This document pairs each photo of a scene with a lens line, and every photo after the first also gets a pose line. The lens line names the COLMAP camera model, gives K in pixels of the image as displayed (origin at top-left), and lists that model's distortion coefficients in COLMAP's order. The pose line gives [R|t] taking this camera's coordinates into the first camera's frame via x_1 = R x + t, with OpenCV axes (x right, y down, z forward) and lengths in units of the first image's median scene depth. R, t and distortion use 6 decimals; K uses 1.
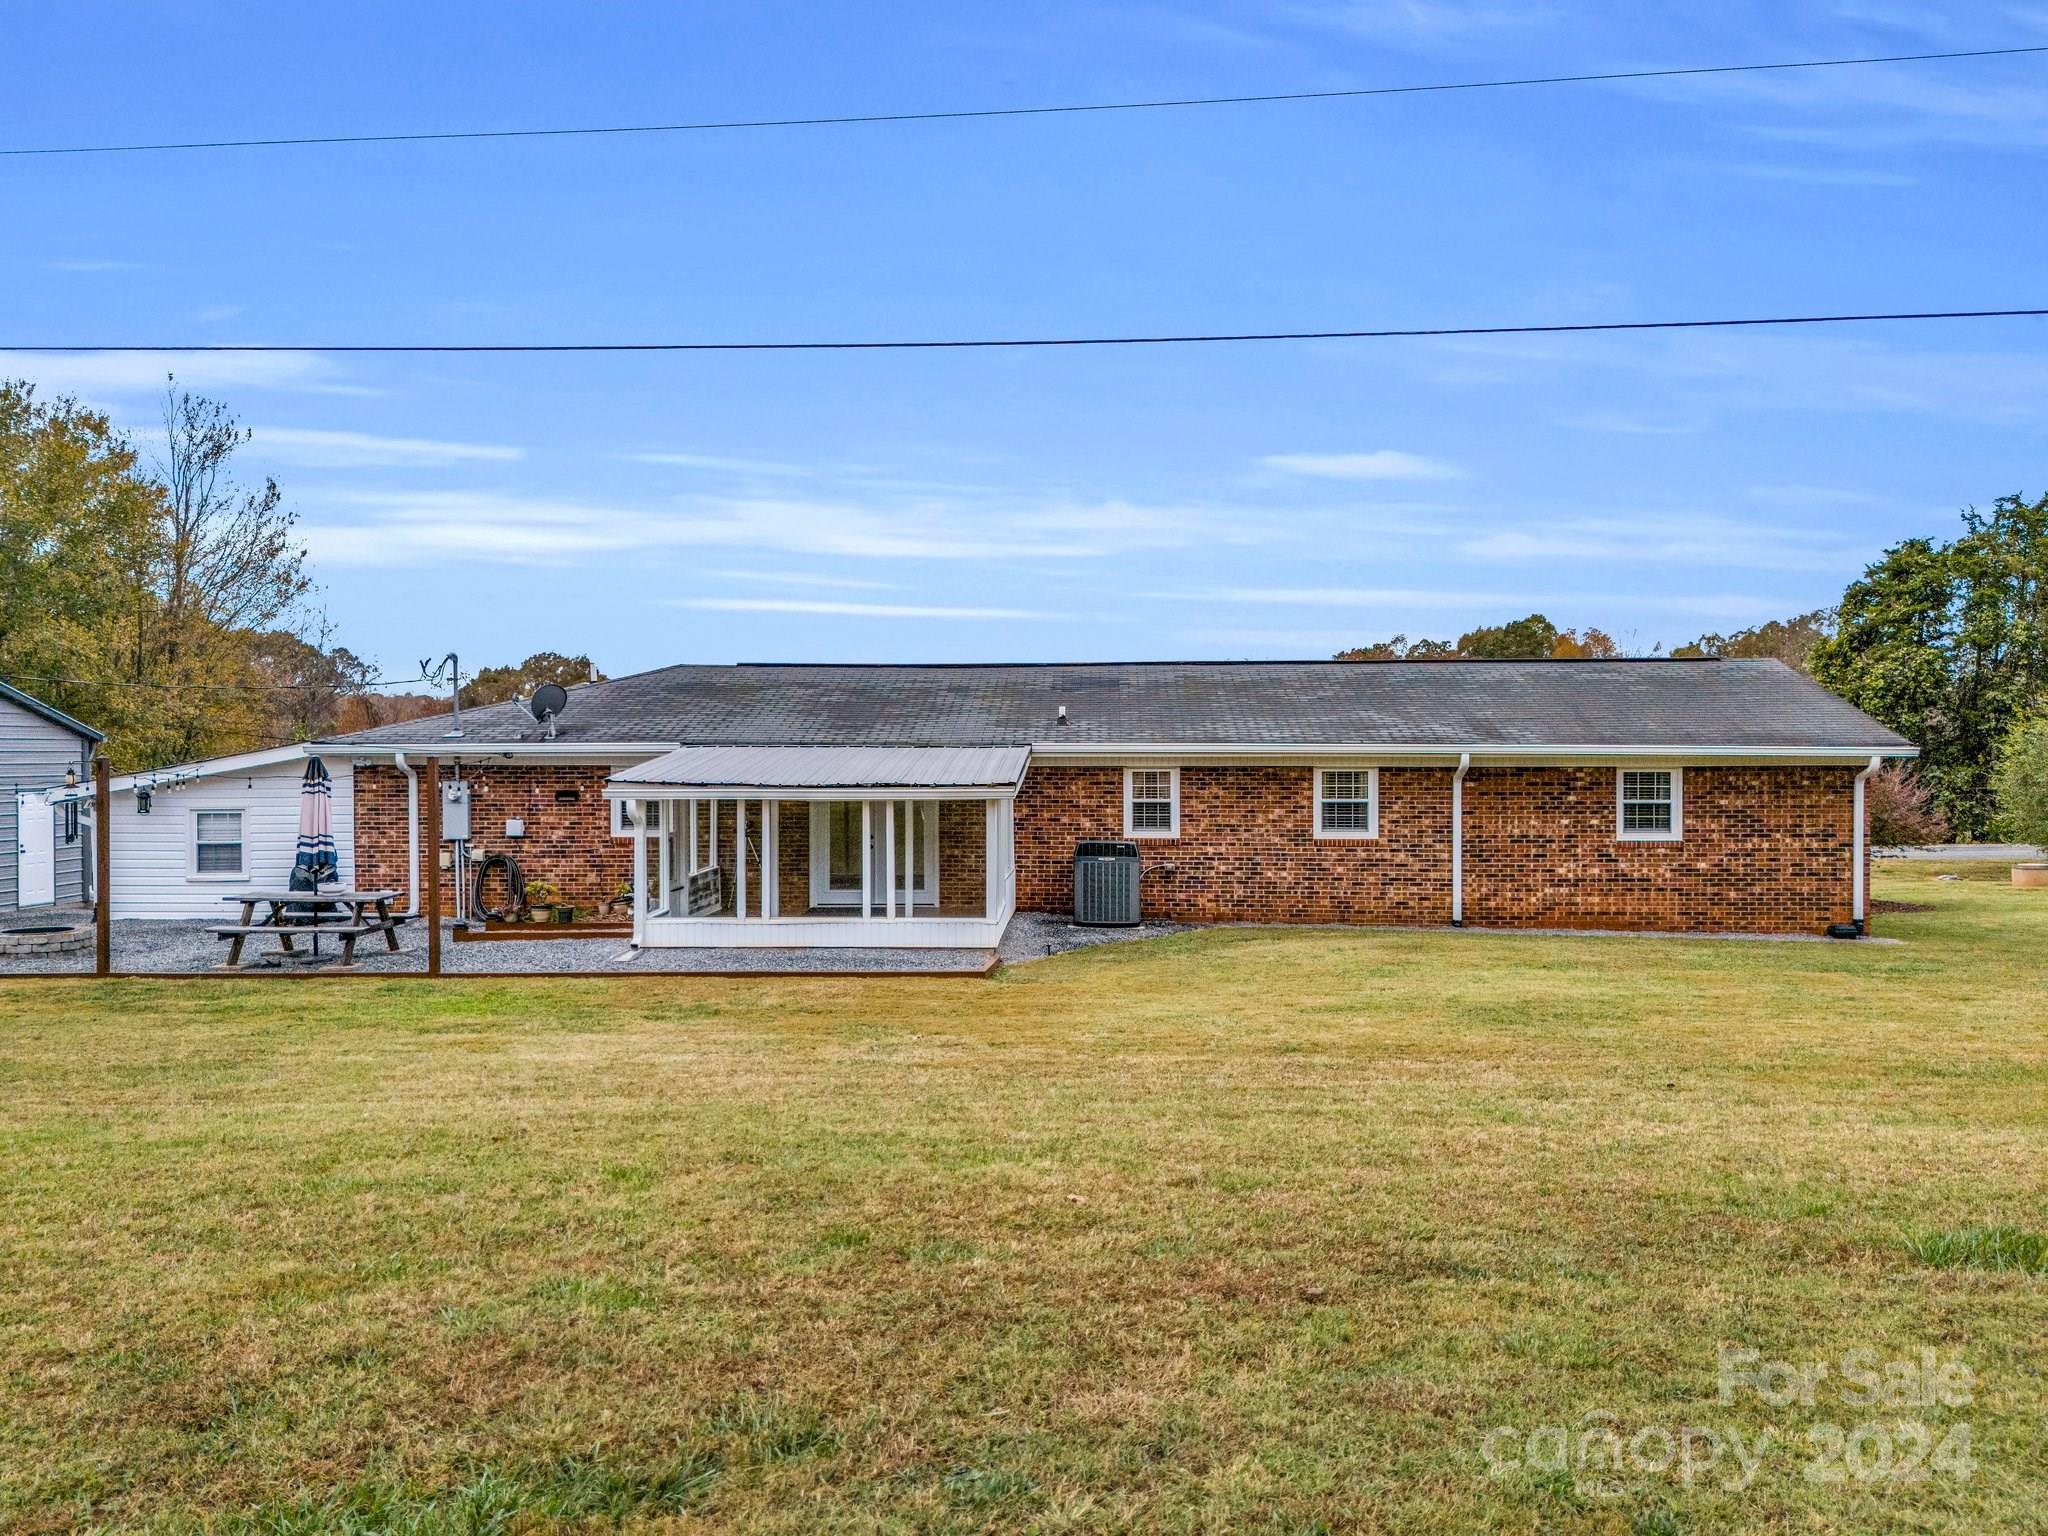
lens RADIAL K [[1532.7, 0, 1024.3], [0, 1532.7, 766.4], [0, 0, 1]] dist [0.072375, -0.061787]
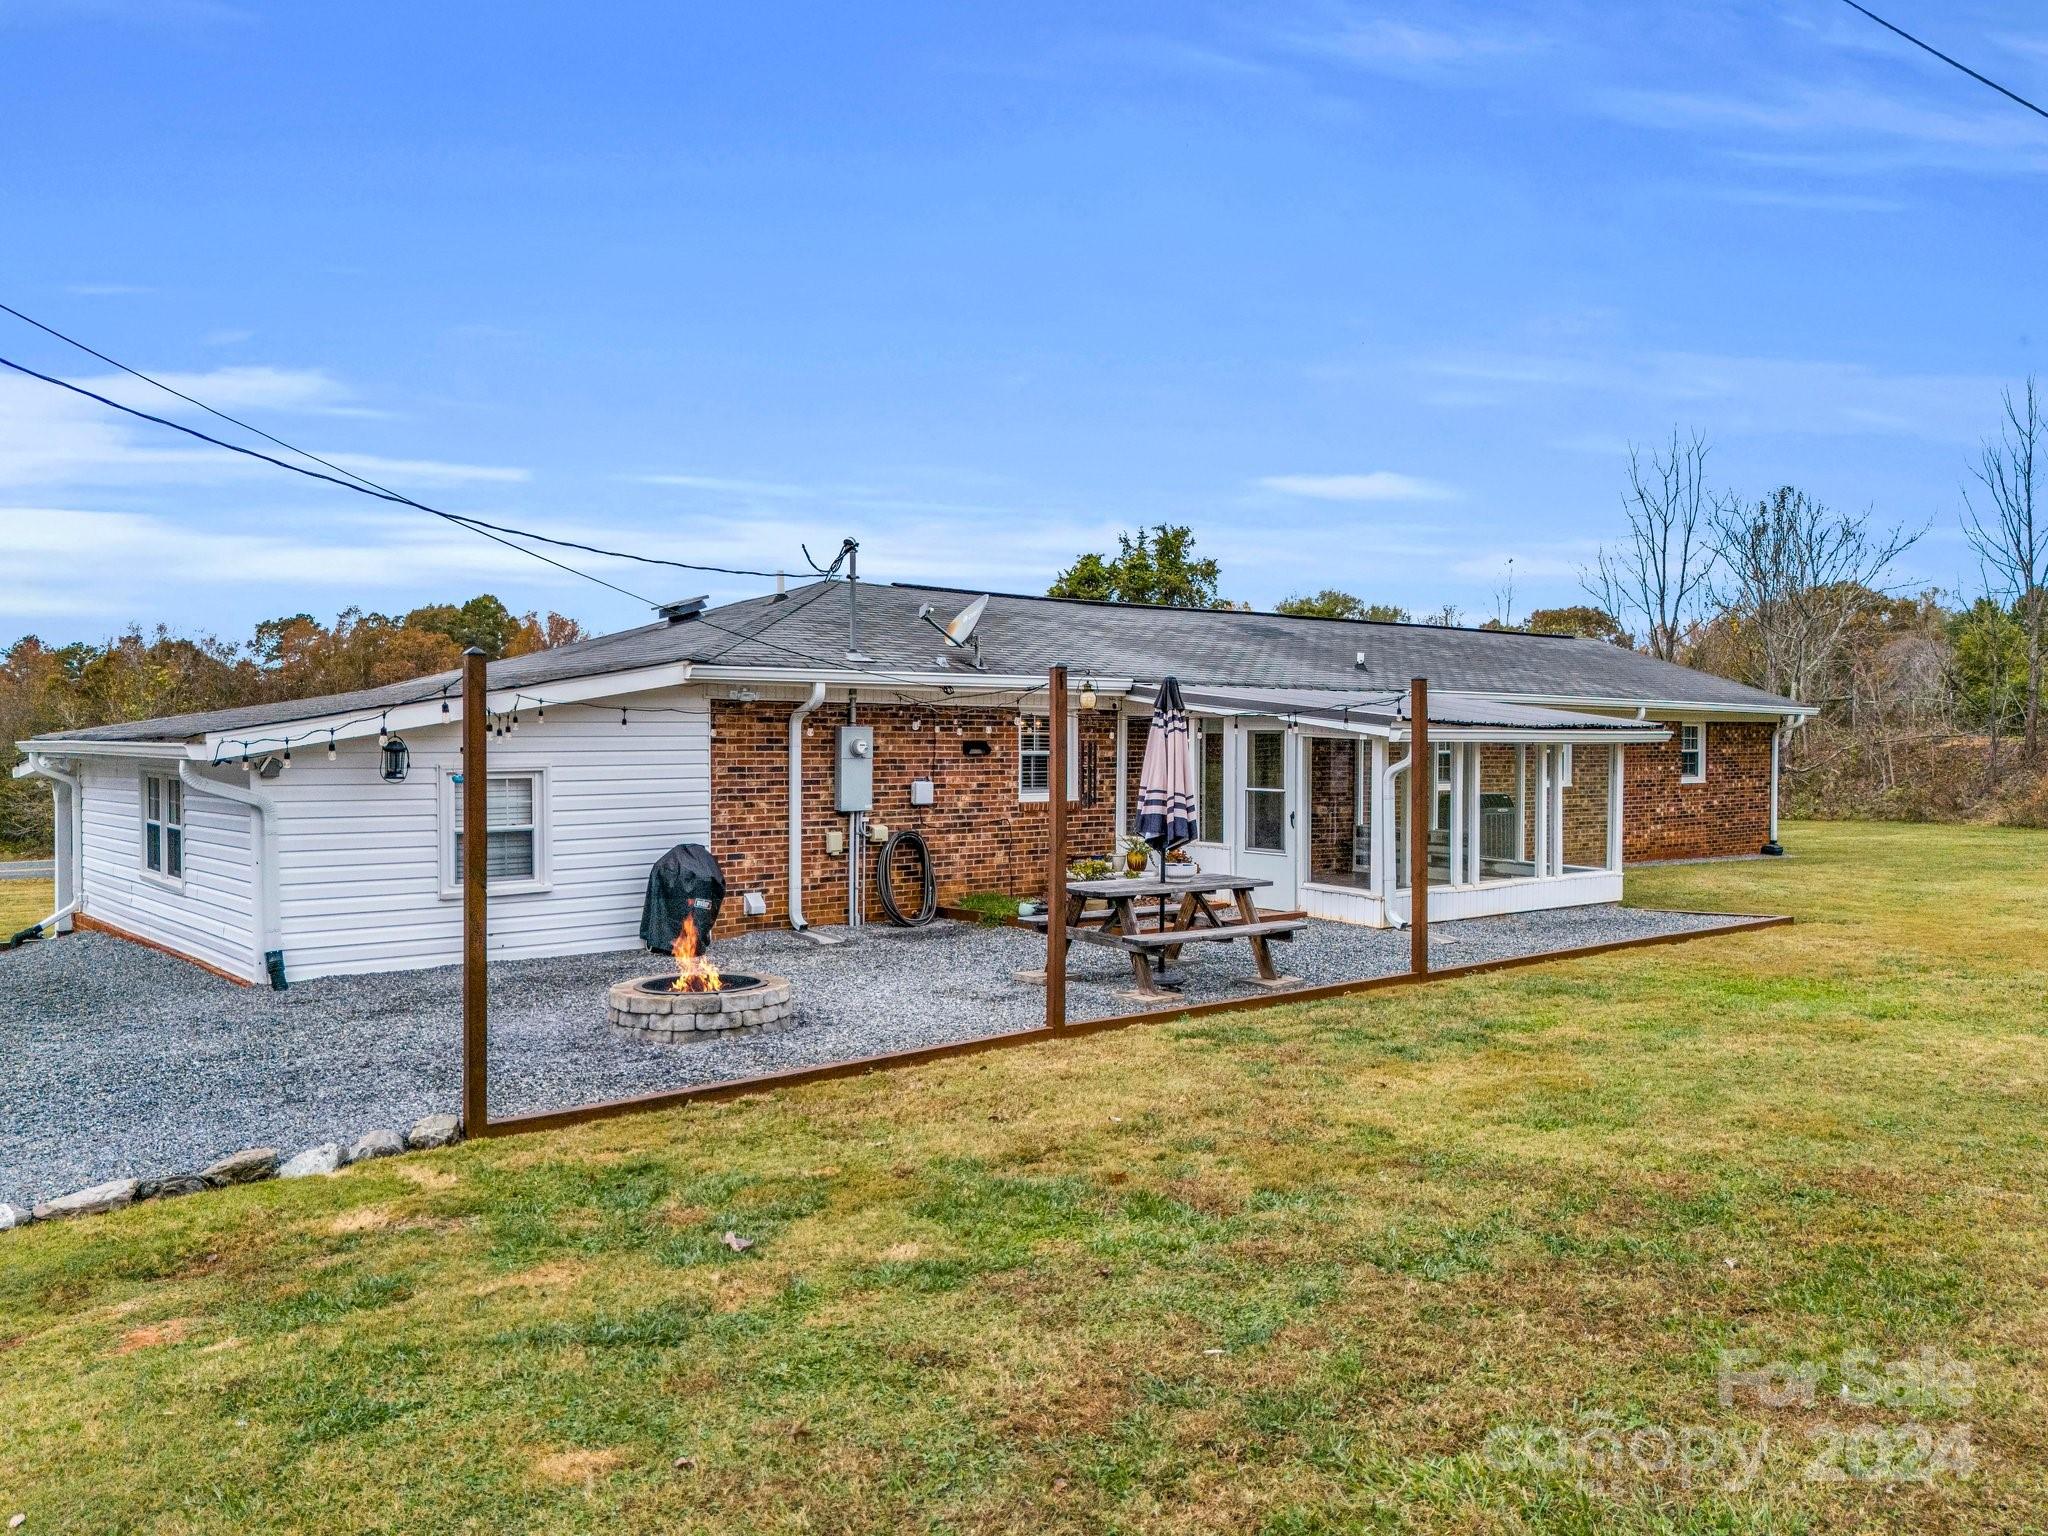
lens RADIAL K [[1532.7, 0, 1035.7], [0, 1532.7, 761.4], [0, 0, 1]] dist [0.072375, -0.061787]
pose [[0.730427, -0.006632, 0.682958, -0.772322], [0.003347, 0.999976, 0.006131, 0.021295], [-0.682982, -0.002193, 0.730431, 0.449290]]
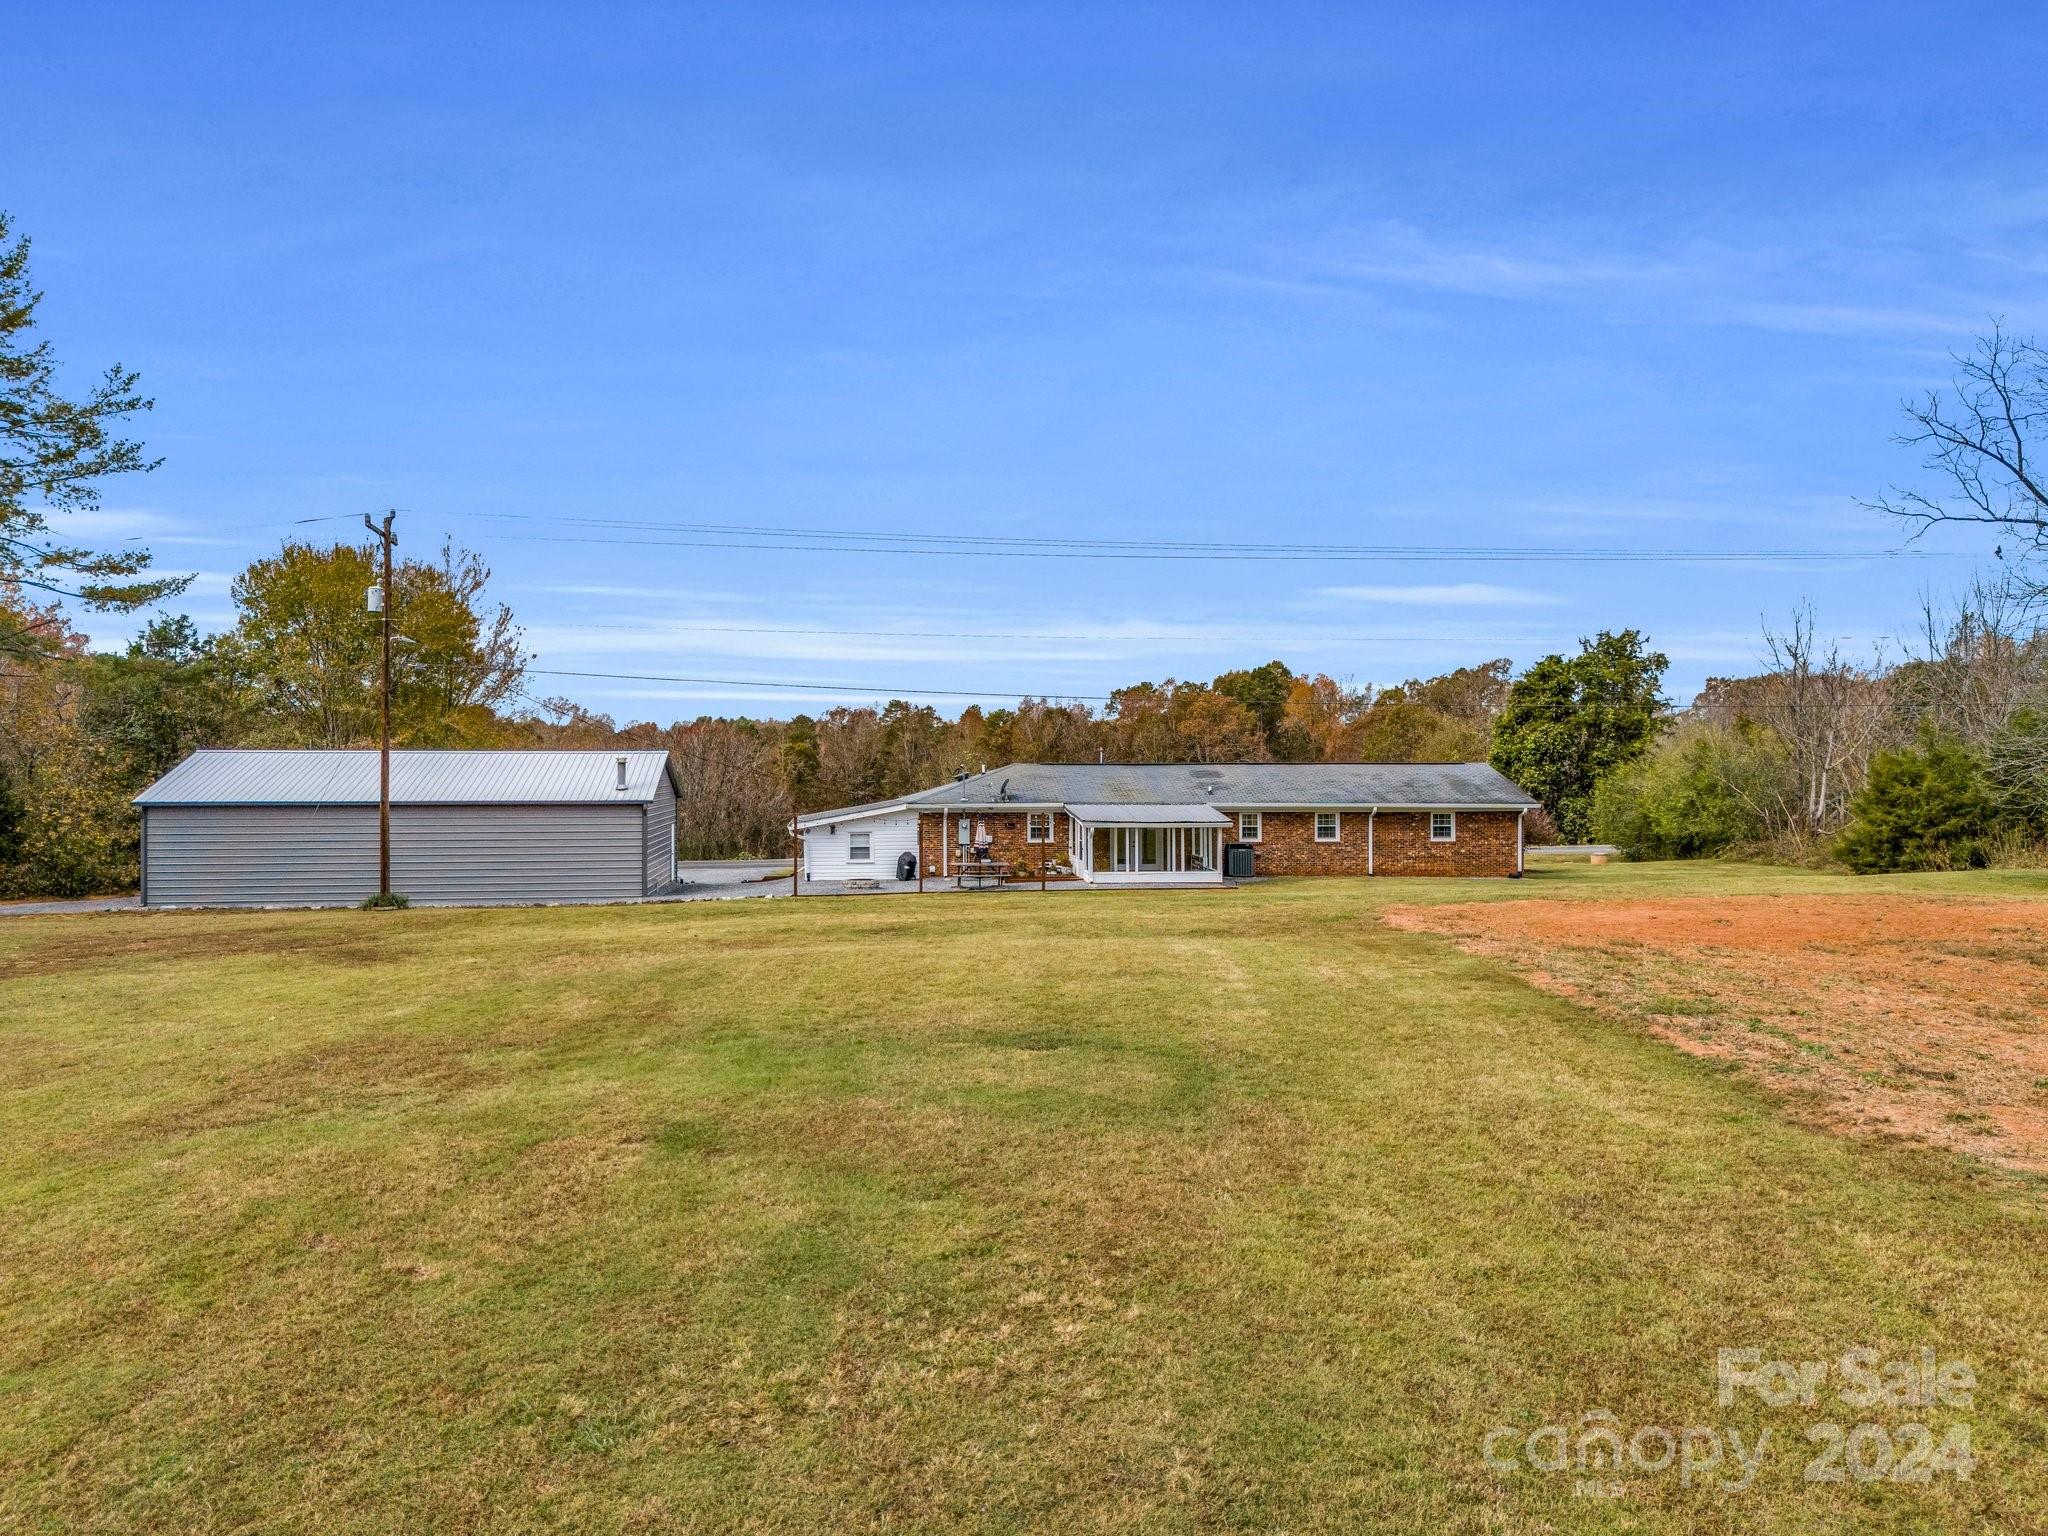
lens RADIAL K [[1532.7, 0, 1014.3], [0, 1532.7, 769.2], [0, 0, 1]] dist [0.072375, -0.061787]
pose [[0.984925, 0.000545, 0.172983, -0.694813], [0.000733, 0.999973, -0.007326, -0.049561], [-0.172982, 0.007342, 0.984898, -1.306236]]
